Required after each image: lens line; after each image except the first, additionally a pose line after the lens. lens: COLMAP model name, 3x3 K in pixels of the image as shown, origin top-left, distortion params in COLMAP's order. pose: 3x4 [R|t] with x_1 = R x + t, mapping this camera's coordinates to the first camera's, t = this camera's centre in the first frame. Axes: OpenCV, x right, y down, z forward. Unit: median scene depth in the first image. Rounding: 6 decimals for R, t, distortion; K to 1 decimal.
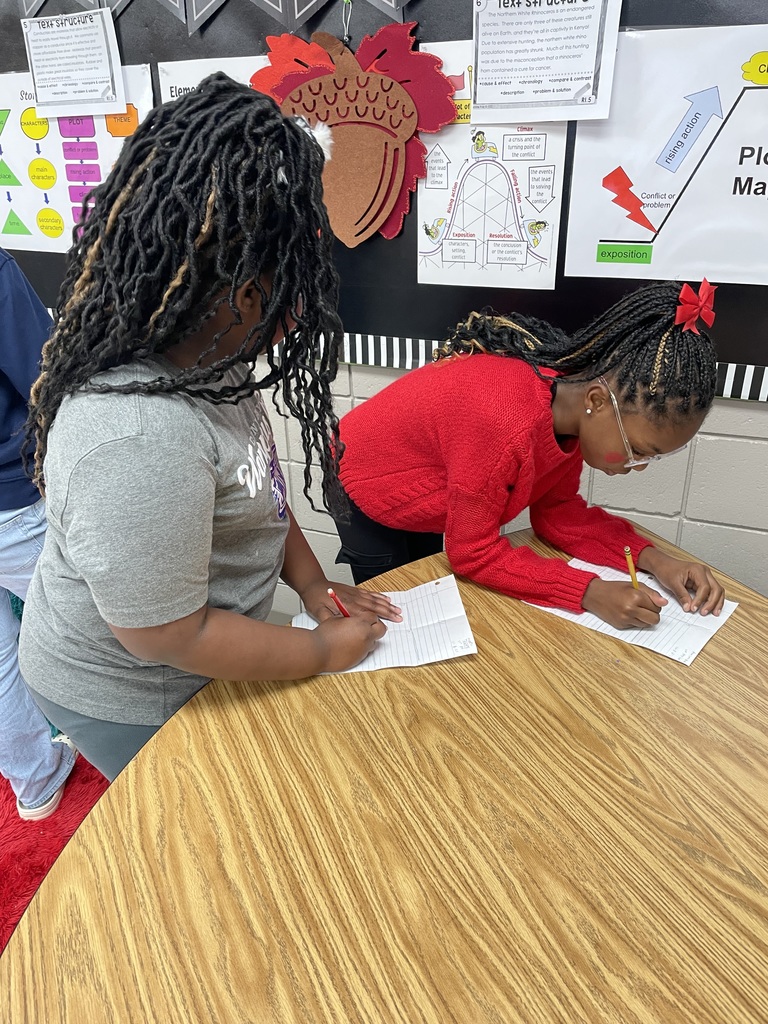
lens RADIAL K [[766.0, 0, 384.0], [0, 766.0, 512.0], [0, 0, 1]] dist [0.080901, -0.111864]
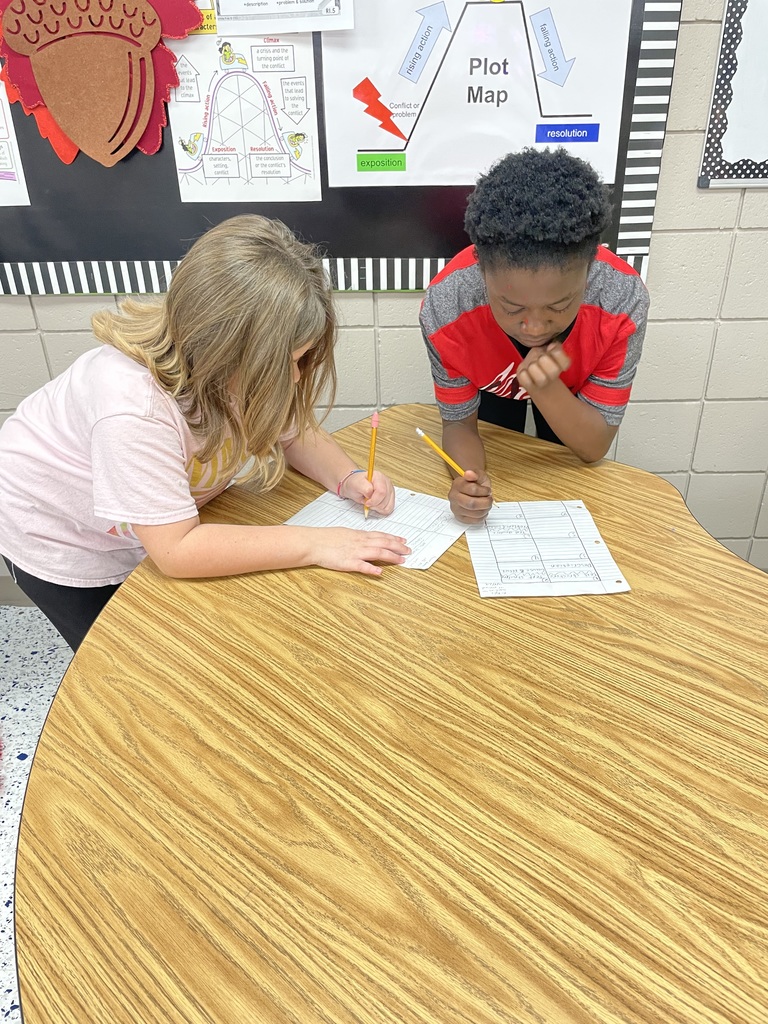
lens RADIAL K [[766.0, 0, 384.0], [0, 766.0, 512.0], [0, 0, 1]] dist [0.080901, -0.111864]
pose [[0.924283, -0.184290, 0.334271, -0.151084], [0.162309, 0.982366, 0.092800, 0.050155], [-0.345479, -0.031519, 0.937897, -0.031887]]
